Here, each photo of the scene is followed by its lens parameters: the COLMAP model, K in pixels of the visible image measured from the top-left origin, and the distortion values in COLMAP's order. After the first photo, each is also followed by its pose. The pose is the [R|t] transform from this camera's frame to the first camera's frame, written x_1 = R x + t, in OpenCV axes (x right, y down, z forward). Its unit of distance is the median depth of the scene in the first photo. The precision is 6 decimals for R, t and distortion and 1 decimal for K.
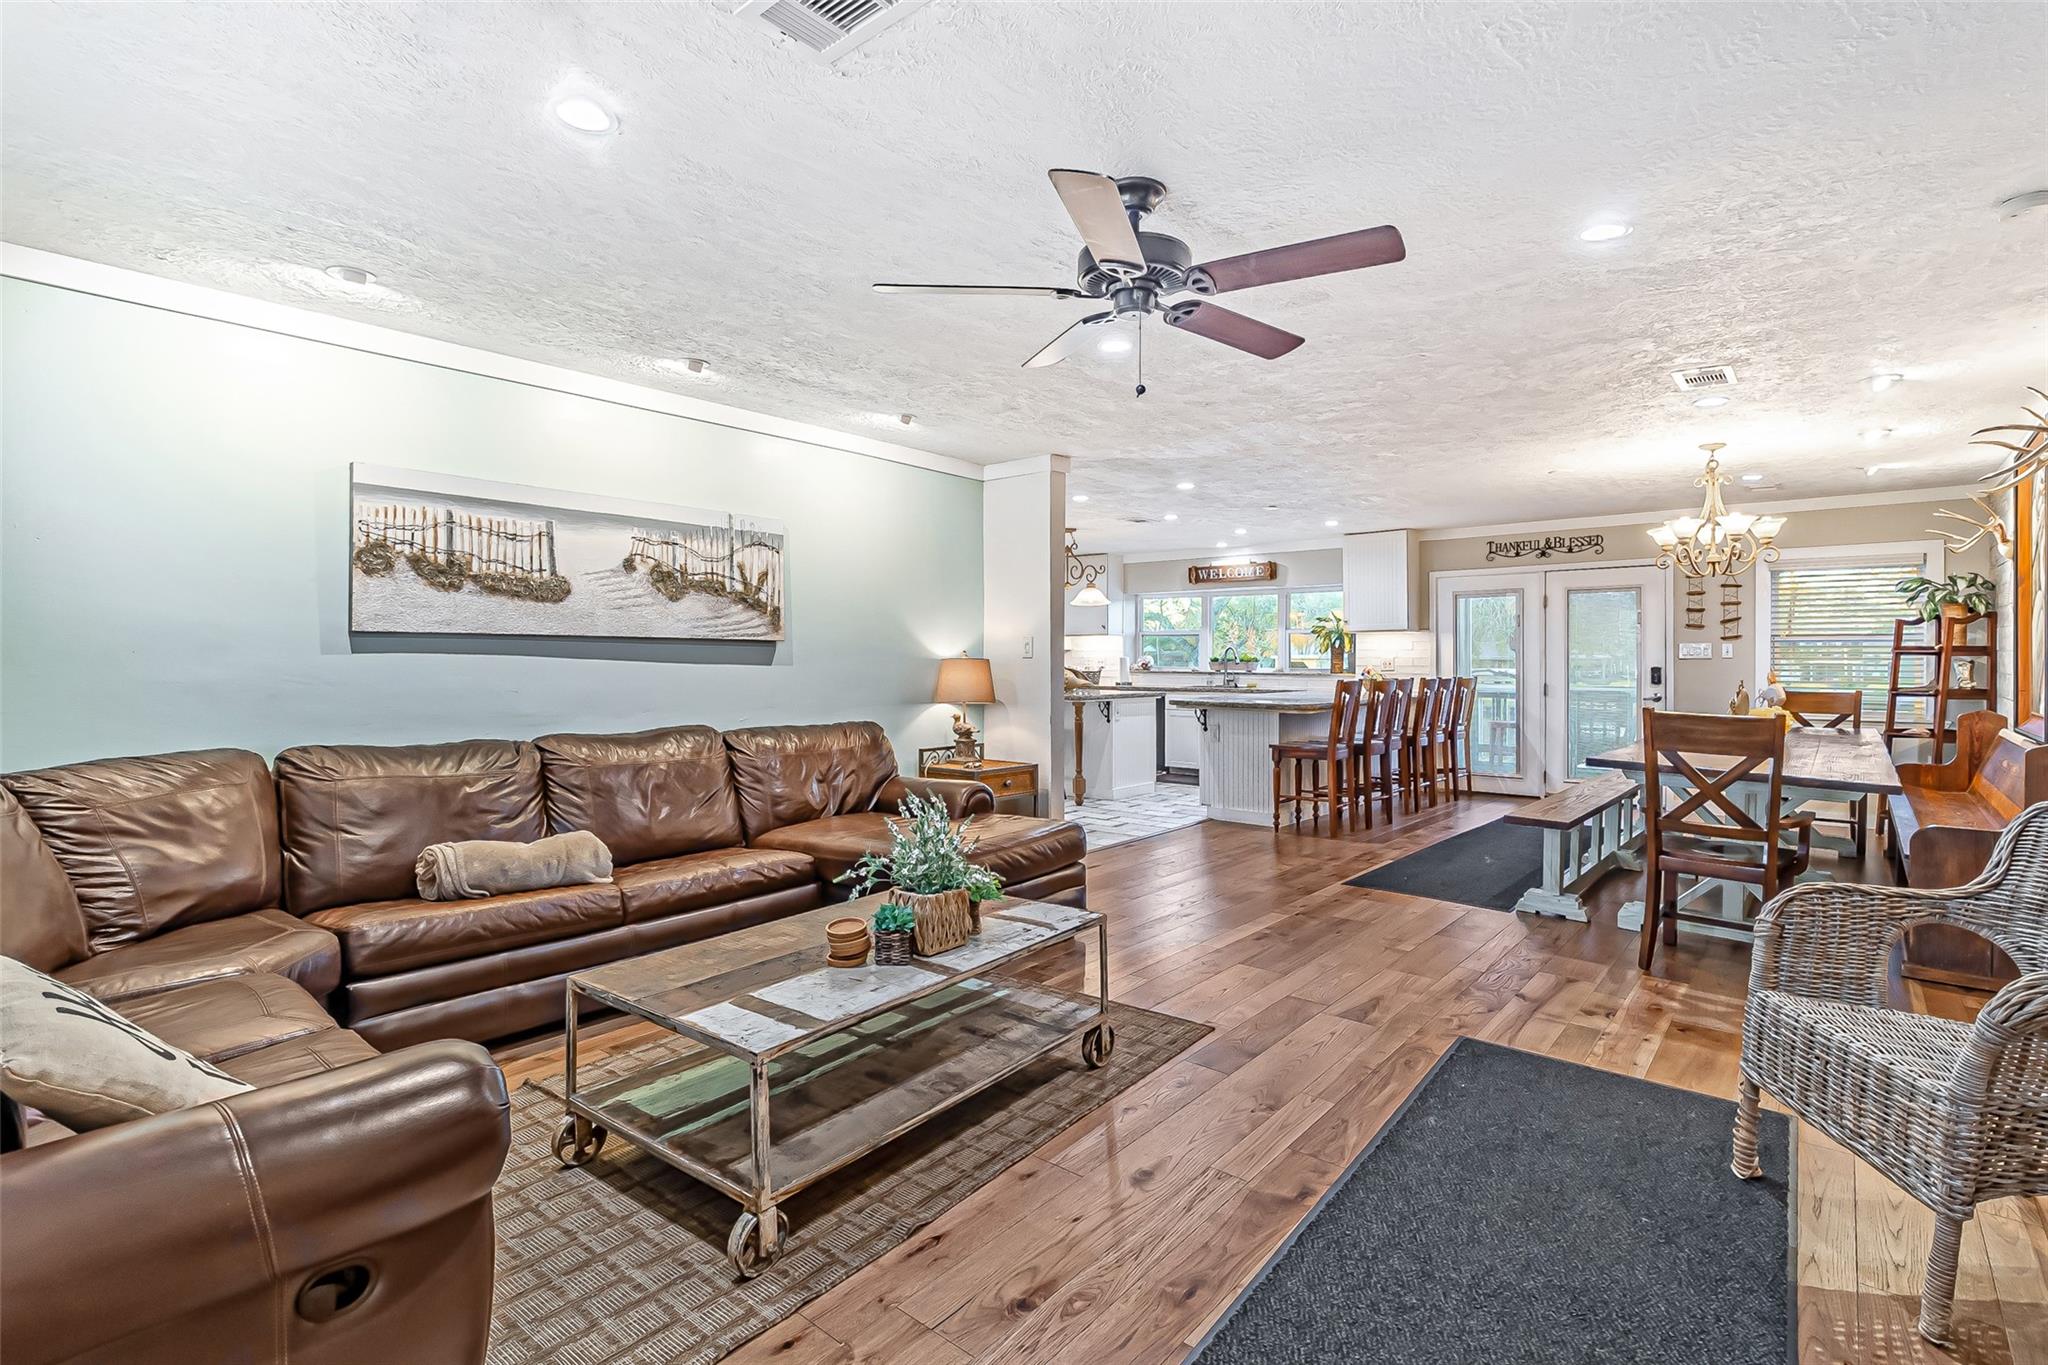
lens RADIAL K [[966.0, 0, 1024.5], [0, 966.0, 665.4], [0, 0, 1]] dist [0.003231, 0.000519]
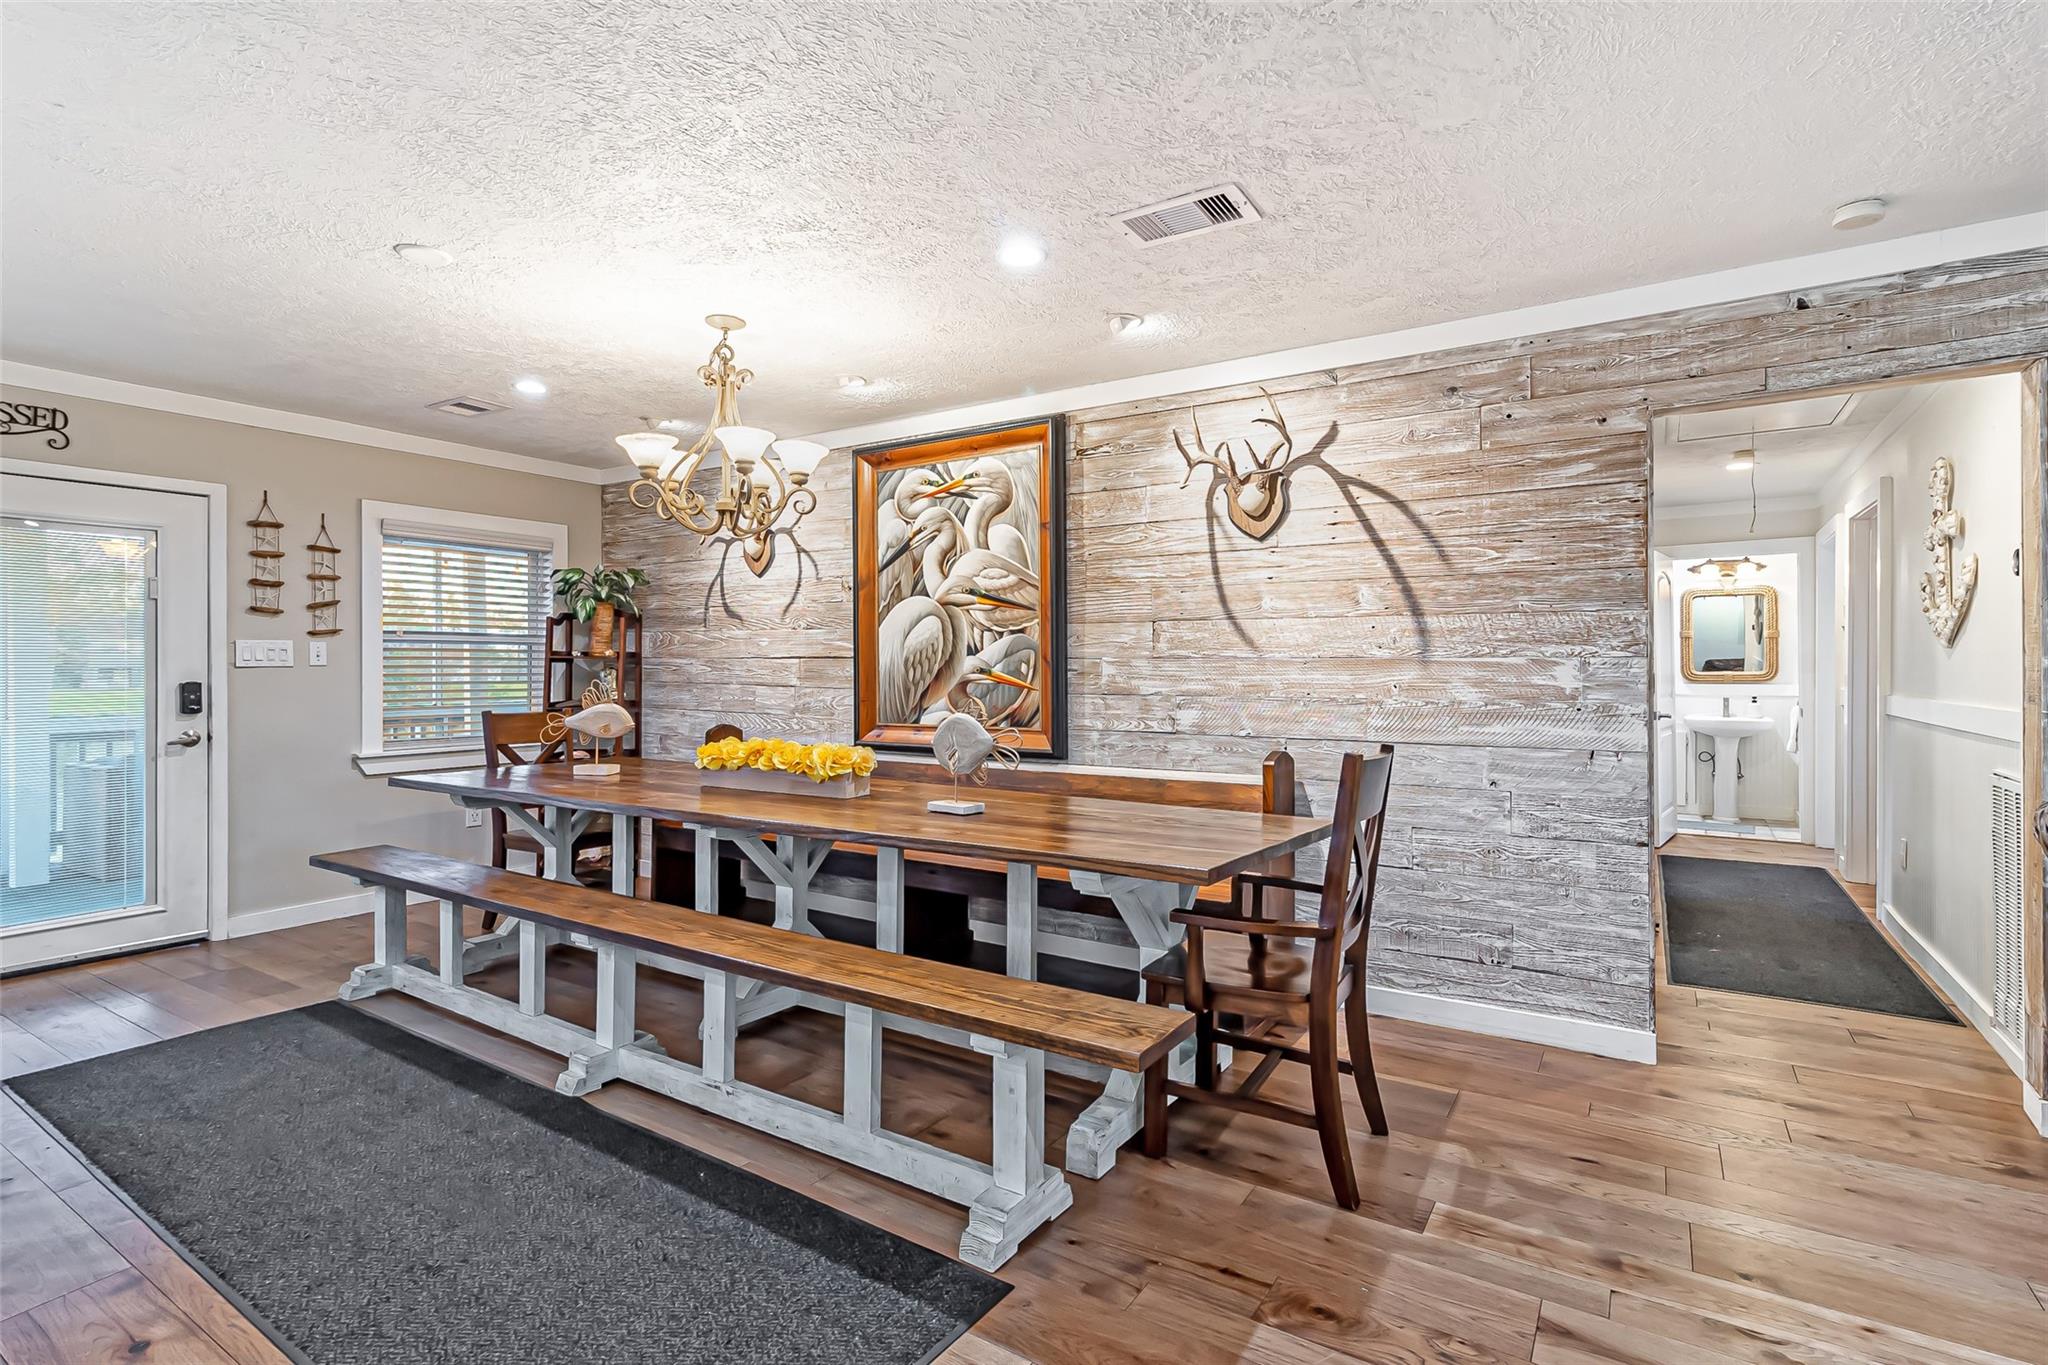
lens RADIAL K [[959.3, 0, 1029.4], [0, 959.3, 660.1], [0, 0, 1]] dist [0.002614, 0.000899]
pose [[-0.143776, 0.003156, 0.989605, 0.073458], [0.007883, 0.999967, -0.002044, -0.008168], [-0.989579, 0.007507, -0.143796, 0.810155]]
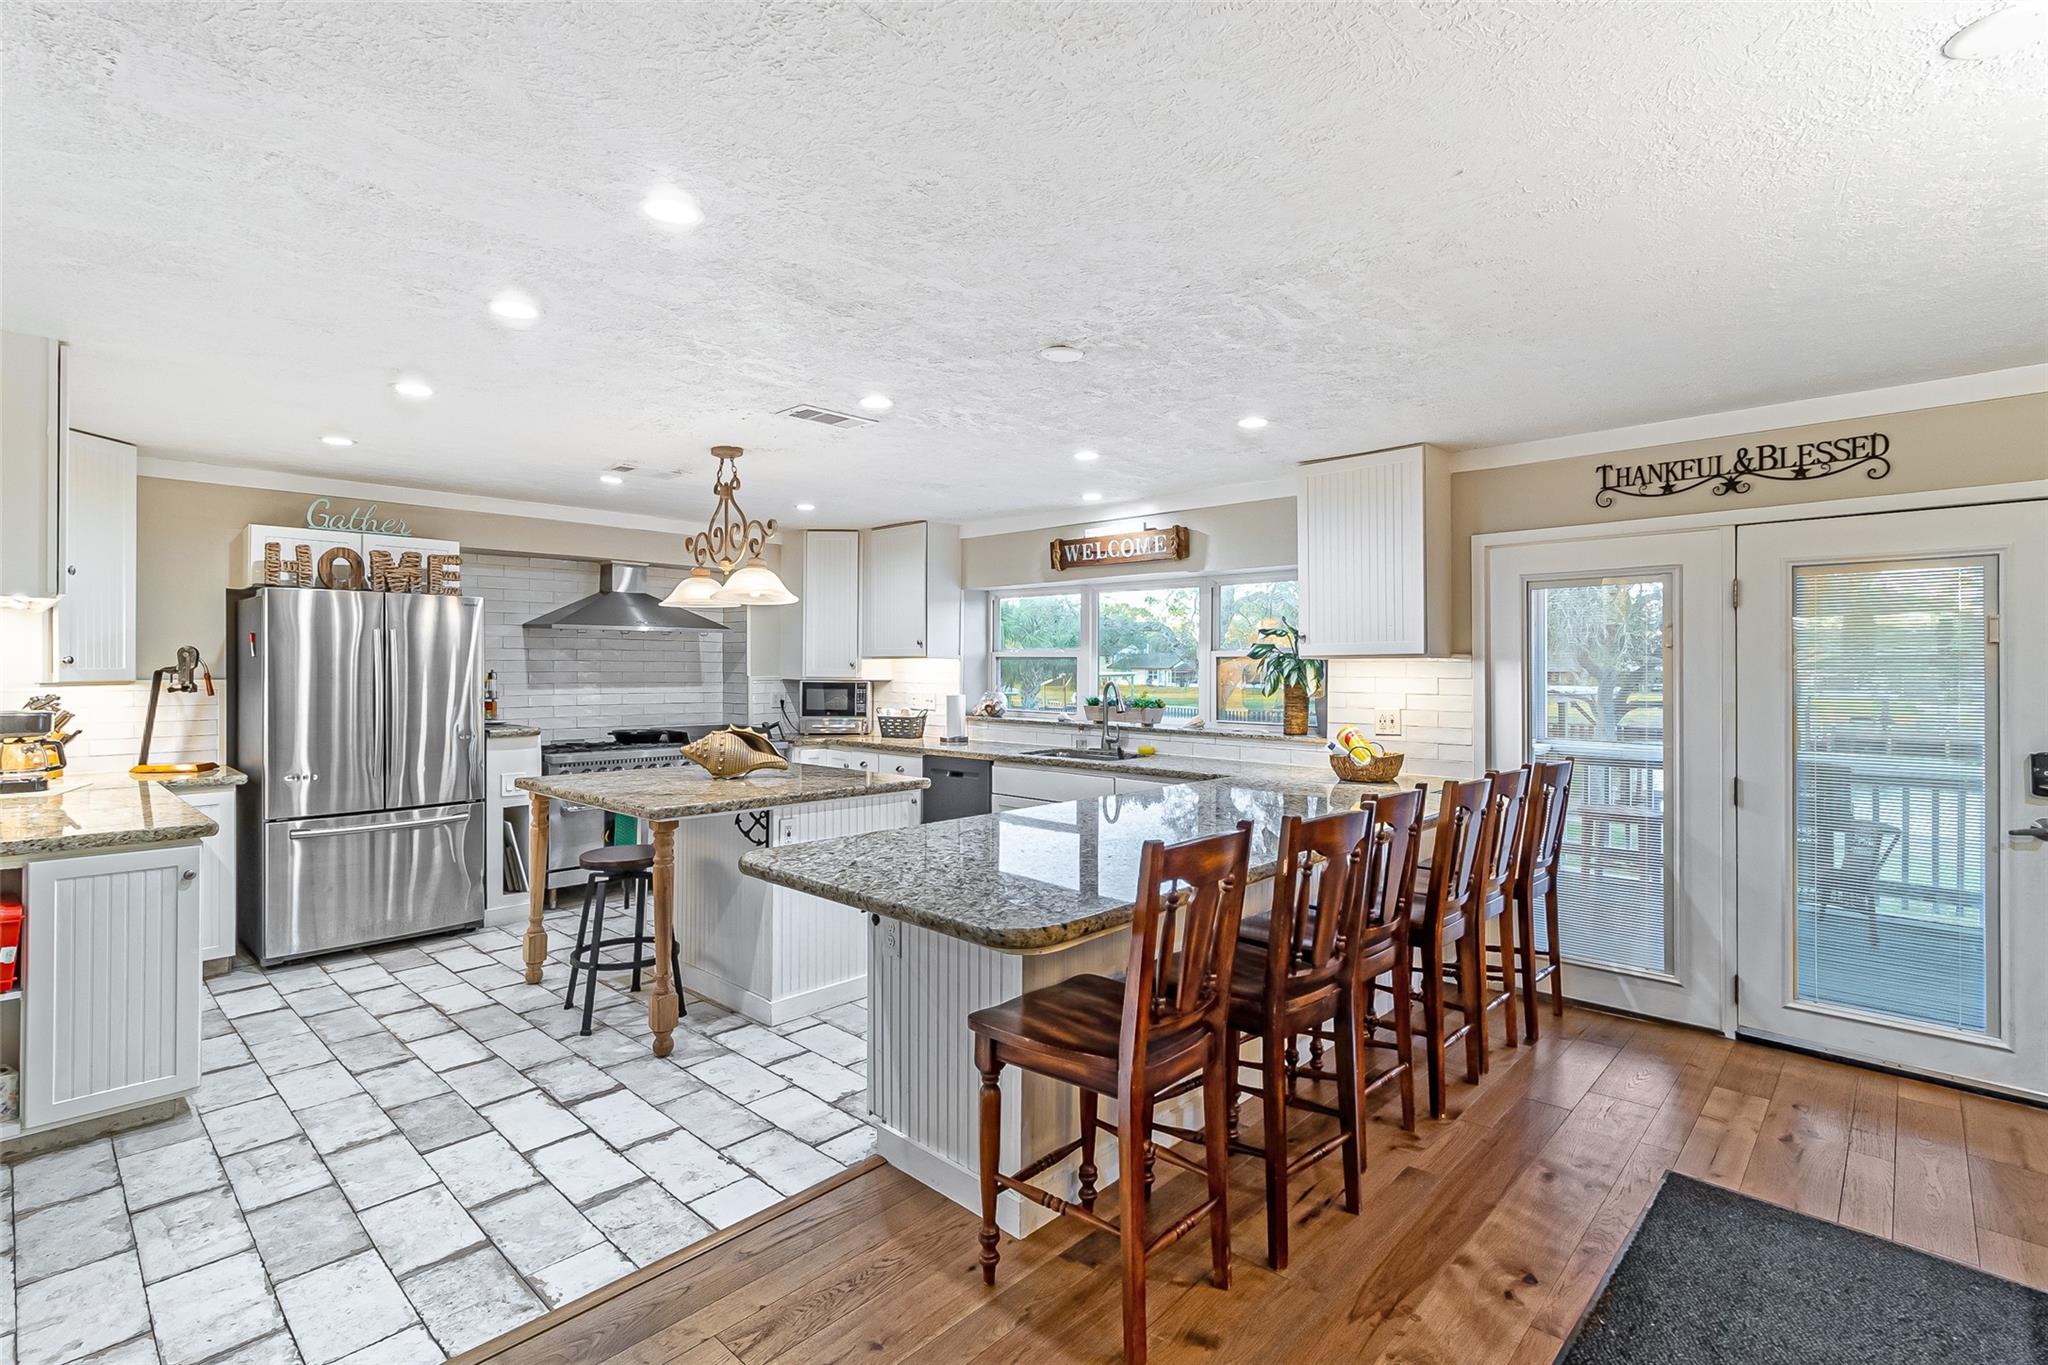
lens RADIAL K [[963.2, 0, 1034.1], [0, 963.2, 668.3], [0, 0, 1]] dist [0.001231, 0.000631]
pose [[0.999084, 0.001140, -0.042770, 0.333861], [-0.001440, 0.999974, -0.007002, -0.039580], [0.042761, 0.007057, 0.999060, 0.770372]]
